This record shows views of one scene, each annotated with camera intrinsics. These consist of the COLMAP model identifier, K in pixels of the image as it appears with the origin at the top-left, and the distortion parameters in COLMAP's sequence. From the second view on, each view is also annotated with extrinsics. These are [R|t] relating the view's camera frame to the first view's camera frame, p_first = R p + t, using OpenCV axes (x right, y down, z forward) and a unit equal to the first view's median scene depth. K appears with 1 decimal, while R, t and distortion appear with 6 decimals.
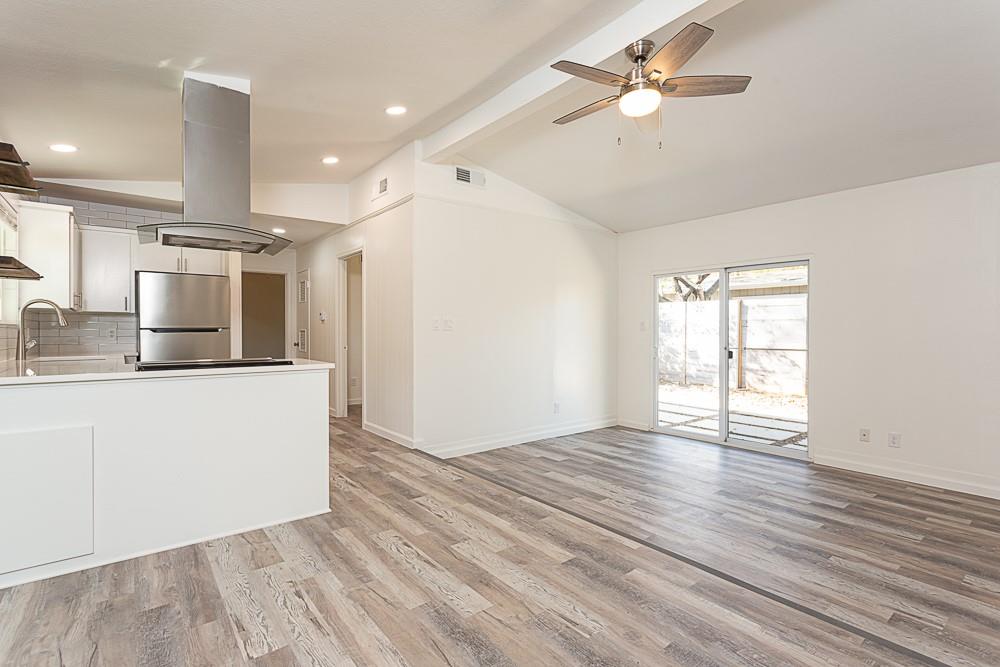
lens RADIAL K [[471.2, 0, 502.6], [0, 471.2, 331.8], [0, 0, 1]] dist [0.000978, 0.000965]
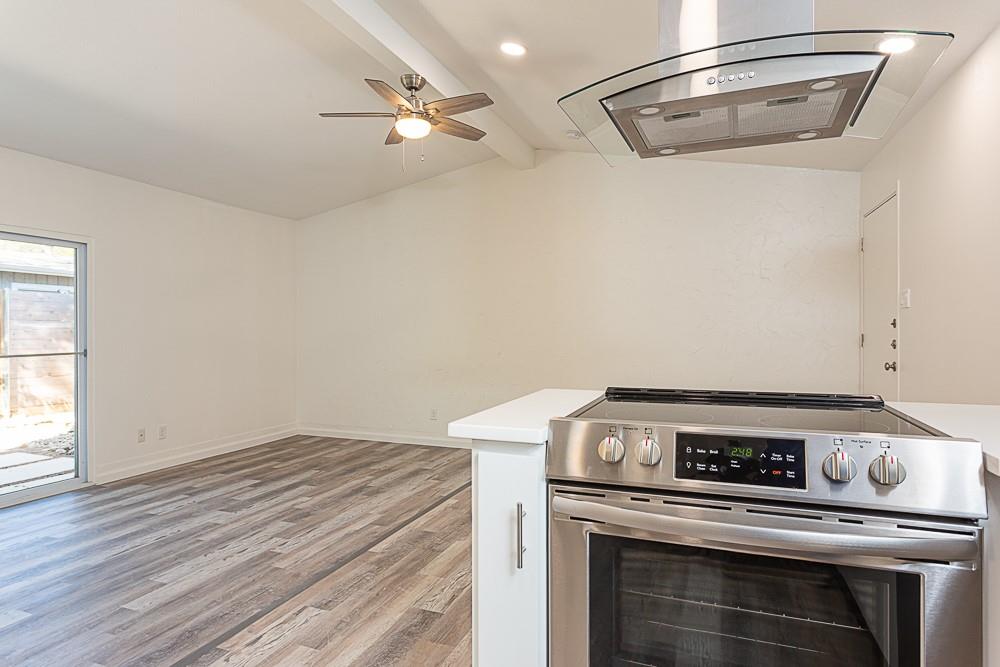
lens RADIAL K [[569.8, 0, 492.2], [0, 569.8, 330.9], [0, 0, 1]] dist [0.000958, -0.004612]
pose [[-0.494732, -0.003377, 0.869039, -0.836233], [0.003949, 0.999973, 0.006134, -0.004652], [-0.869036, 0.006466, -0.494706, 1.275538]]
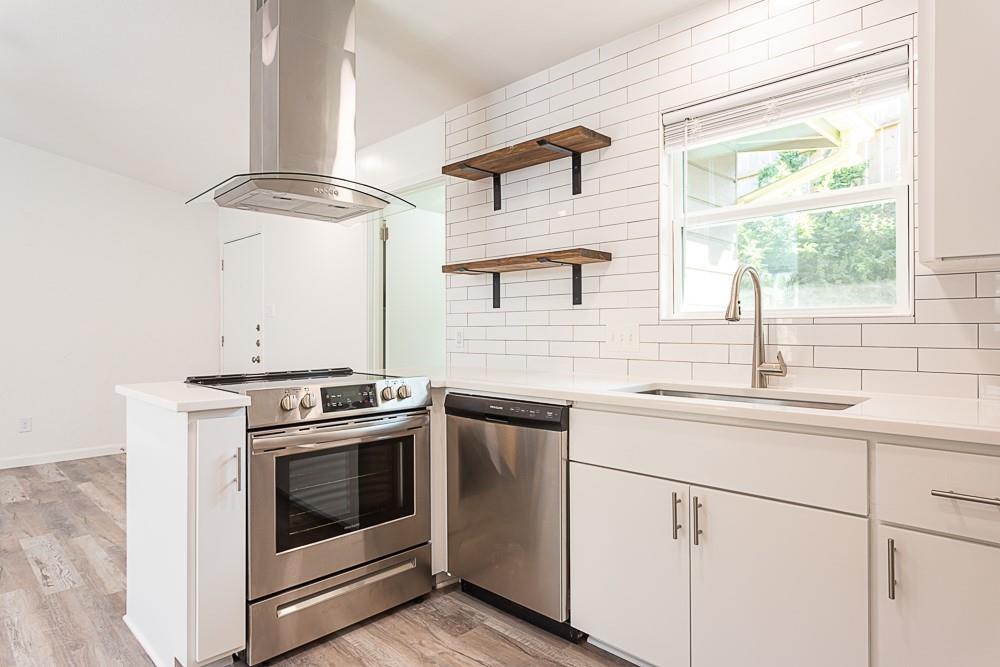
lens RADIAL K [[569.8, 0, 503.0], [0, 569.8, 329.6], [0, 0, 1]] dist [0.000958, -0.004612]
pose [[-0.992648, 0.000703, -0.121032, -0.709011], [0.000758, 1.000000, -0.000412, -0.003688], [0.121031, -0.000501, -0.992649, 1.660825]]
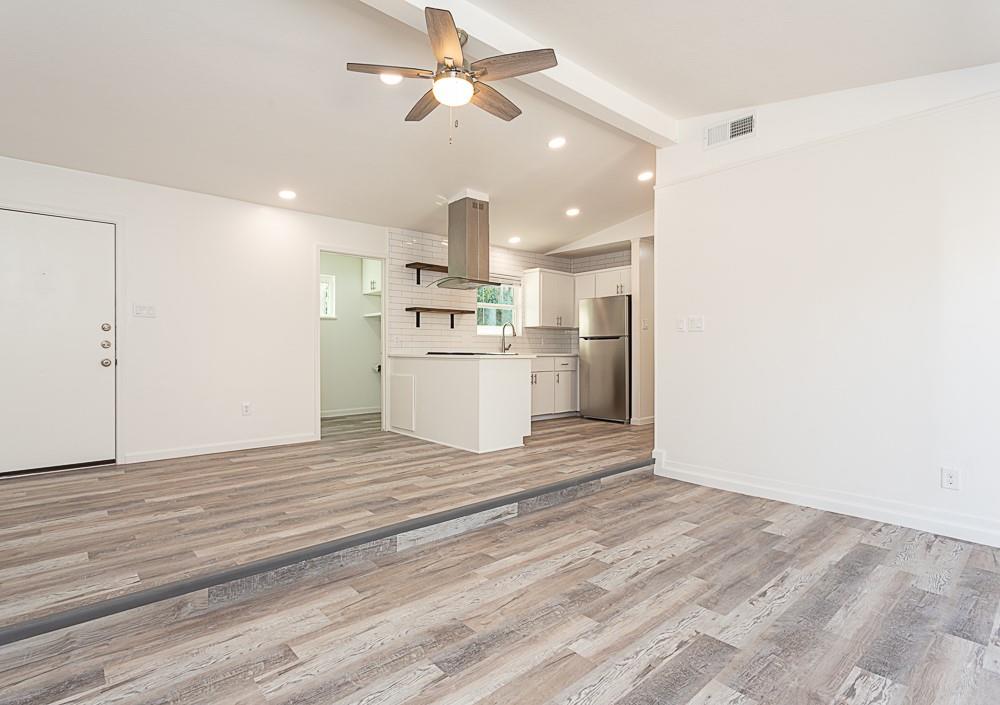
lens RADIAL K [[500.4, 0, 467.9], [0, 500.4, 352.2], [0, 0, 1]] dist [-0.005020, 0.002163]
pose [[0.021861, 0.004576, -0.999751, 1.128728], [-0.002773, 0.999986, 0.004517, 0.046036], [0.999757, 0.002674, 0.021874, 0.850483]]
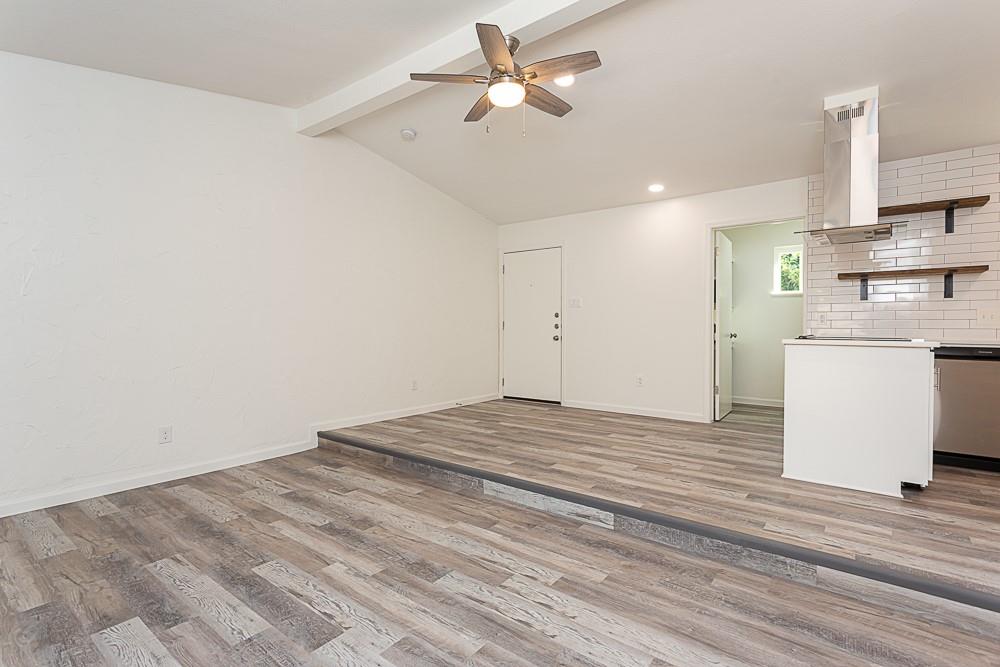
lens RADIAL K [[471.2, 0, 497.8], [0, 471.2, 334.2], [0, 0, 1]] dist [0.000978, 0.000965]
pose [[-0.971626, -0.001902, -0.236515, 0.476451], [-0.005515, 0.999878, 0.014614, 0.039713], [0.236458, 0.015503, -0.971518, 1.727704]]
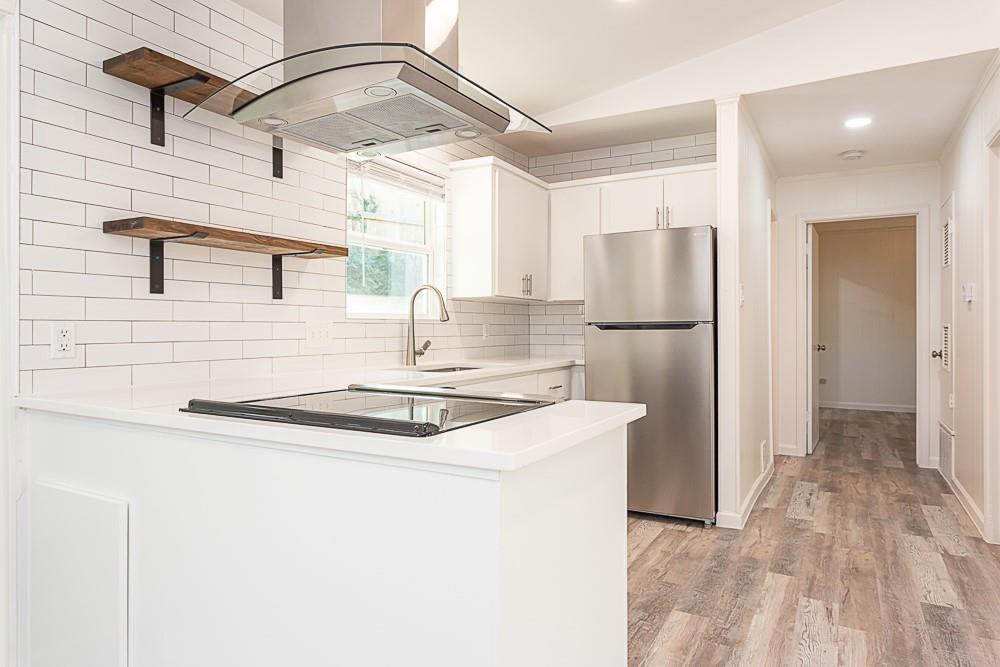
lens RADIAL K [[627.4, 0, 505.1], [0, 627.4, 329.4], [0, 0, 1]] dist [-0.000300, -0.000018]
pose [[0.381245, 0.003182, -0.924469, -0.018899], [-0.000532, 0.999995, 0.003223, -0.003110], [0.924474, -0.000737, 0.381245, 0.791888]]
